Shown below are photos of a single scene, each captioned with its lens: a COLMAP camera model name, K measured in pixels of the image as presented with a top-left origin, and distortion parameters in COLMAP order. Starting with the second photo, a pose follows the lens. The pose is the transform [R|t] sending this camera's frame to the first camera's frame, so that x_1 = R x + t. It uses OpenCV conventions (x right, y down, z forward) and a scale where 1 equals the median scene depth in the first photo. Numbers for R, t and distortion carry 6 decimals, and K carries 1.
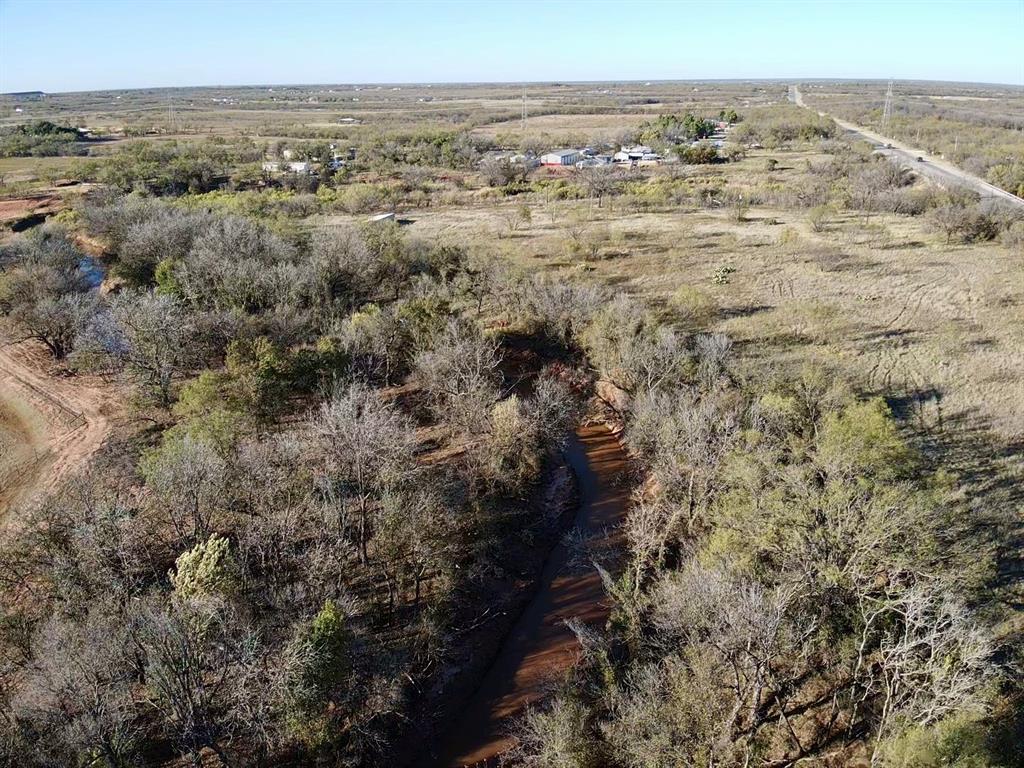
lens RADIAL K [[738.7, 0, 510.0], [0, 738.7, 384.2], [0, 0, 1]] dist [0.119748, -0.228539]
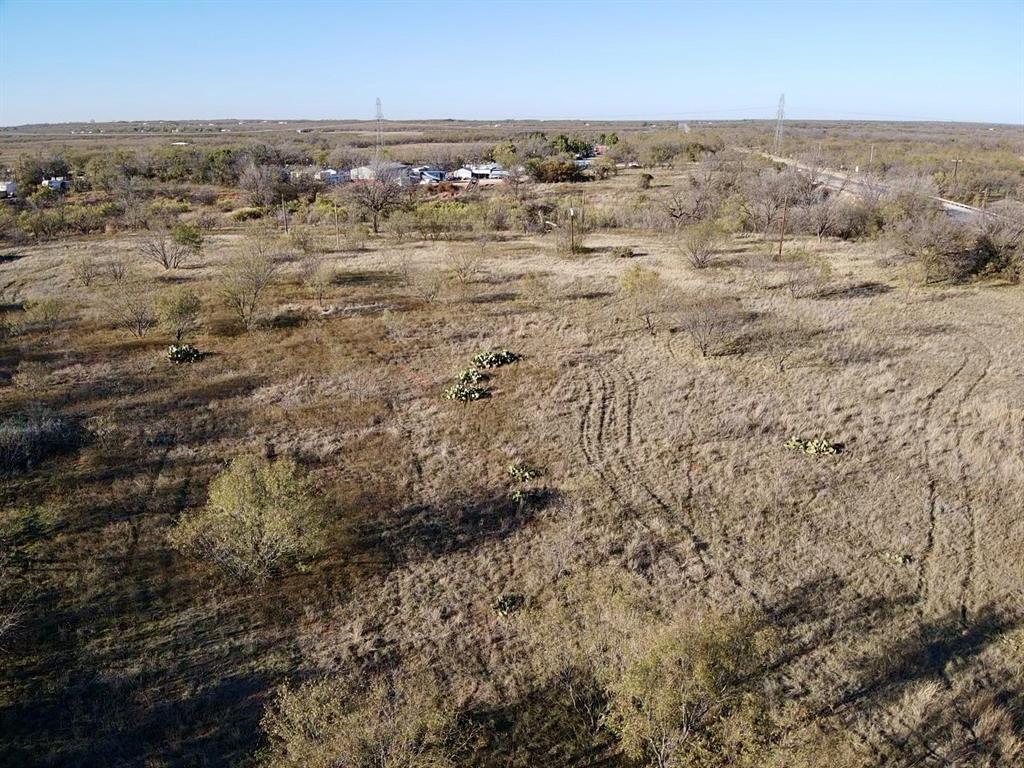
lens RADIAL K [[738.7, 0, 510.0], [0, 738.7, 384.2], [0, 0, 1]] dist [0.119748, -0.228539]
pose [[0.992882, -0.033347, 0.114341, 0.181956], [0.038851, 0.998174, -0.046251, -0.086291], [-0.112590, 0.050364, 0.992364, 0.417943]]
